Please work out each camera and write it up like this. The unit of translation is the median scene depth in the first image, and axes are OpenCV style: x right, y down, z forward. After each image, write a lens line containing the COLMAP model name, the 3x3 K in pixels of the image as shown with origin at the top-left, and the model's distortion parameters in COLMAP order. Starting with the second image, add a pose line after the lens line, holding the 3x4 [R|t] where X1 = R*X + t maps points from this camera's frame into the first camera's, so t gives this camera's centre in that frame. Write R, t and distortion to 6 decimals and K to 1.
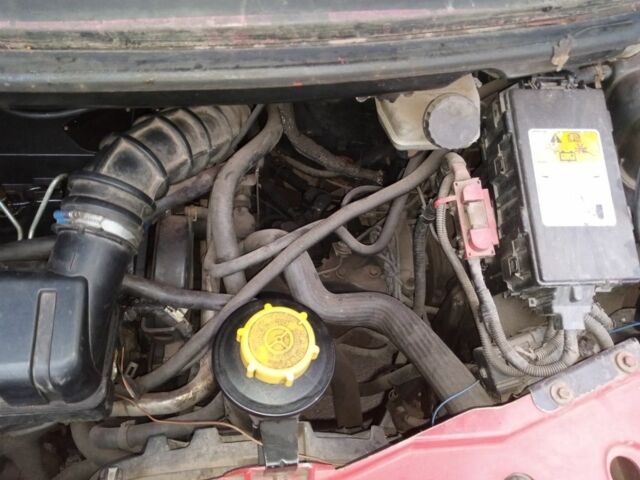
lens RADIAL K [[522.7, 0, 318.0], [0, 522.7, 237.3], [0, 0, 1]] dist [0.106281, -0.149395]
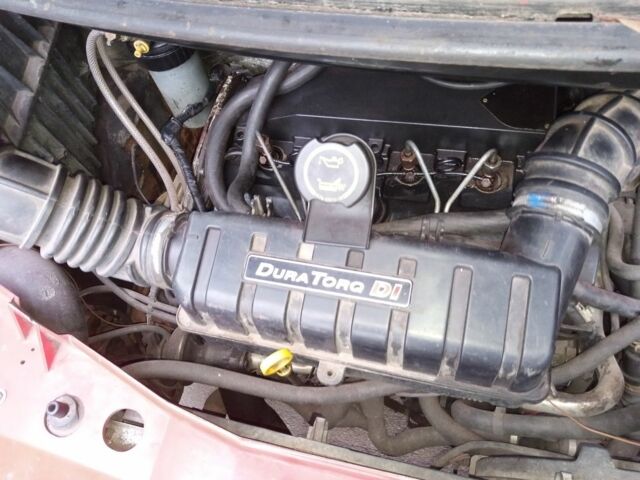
lens RADIAL K [[522.7, 0, 318.0], [0, 522.7, 237.3], [0, 0, 1]] dist [0.106281, -0.149395]
pose [[0.942931, 0.144221, -0.300135, -0.535085], [-0.125165, 0.988751, 0.081885, -0.001391], [0.308569, -0.039645, 0.950376, -0.018339]]
